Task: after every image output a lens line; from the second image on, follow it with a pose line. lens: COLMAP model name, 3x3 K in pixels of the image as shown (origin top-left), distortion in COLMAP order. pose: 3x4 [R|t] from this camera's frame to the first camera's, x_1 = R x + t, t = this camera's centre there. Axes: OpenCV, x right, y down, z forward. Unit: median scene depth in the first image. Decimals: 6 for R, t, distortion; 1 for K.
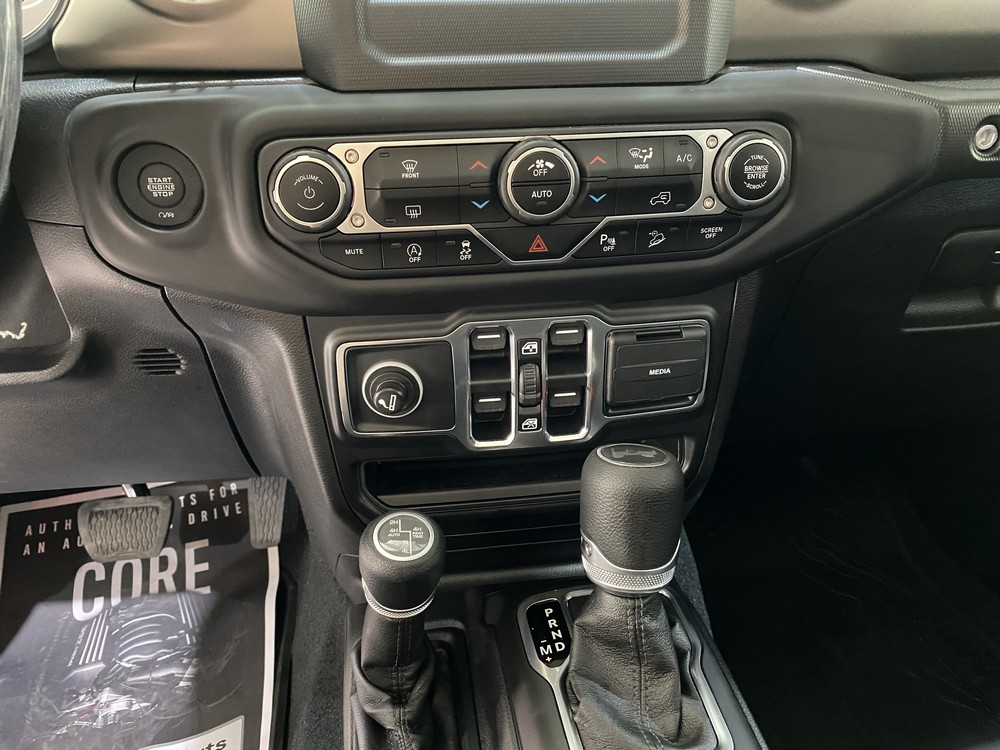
lens RADIAL K [[759.3, 0, 489.9], [0, 759.3, 374.4], [0, 0, 1]] dist [0.026447, -0.035321]
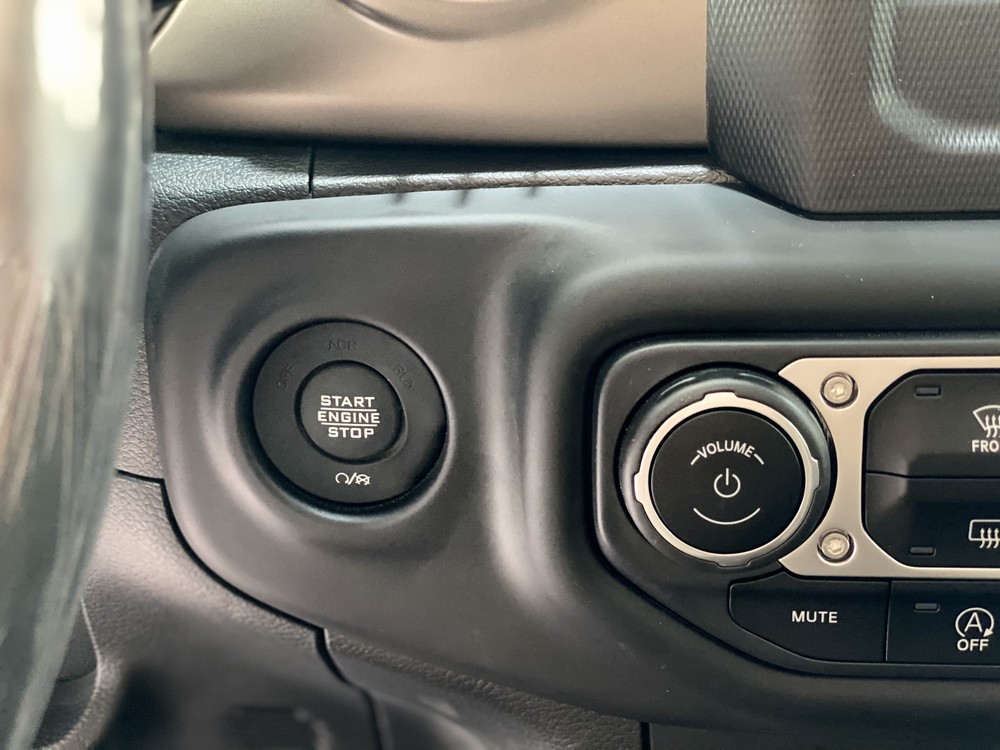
lens RADIAL K [[1497.7, 0, 501.2], [0, 1497.7, 375.5], [0, 0, 1]] dist [0.067683, 0.000000]
pose [[0.977240, 0.057094, -0.204311, -0.184636], [-0.073262, 0.994677, -0.072459, -0.215866], [0.199087, 0.085778, 0.976221, 0.216705]]
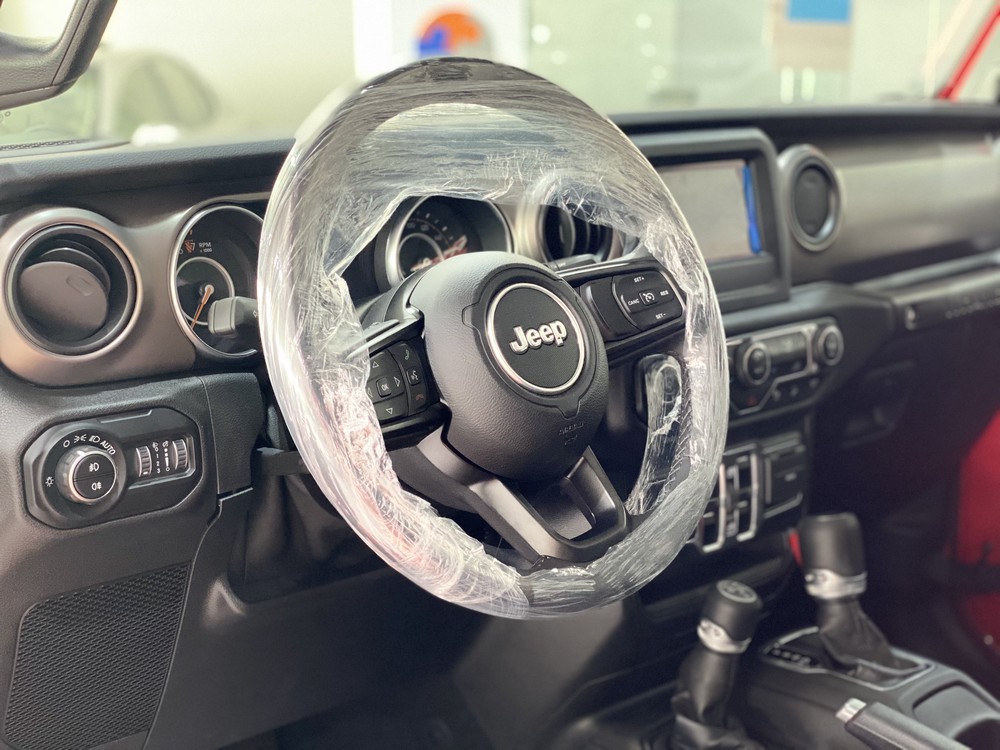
lens RADIAL K [[1497.7, 0, 503.4], [0, 1497.7, 378.8], [0, 0, 1]] dist [0.067683, 0.000000]
pose [[0.820787, -0.111796, 0.560188, -2.286221], [0.255635, 0.948870, -0.185191, 0.262751], [-0.510842, 0.295206, 0.807400, -1.436331]]
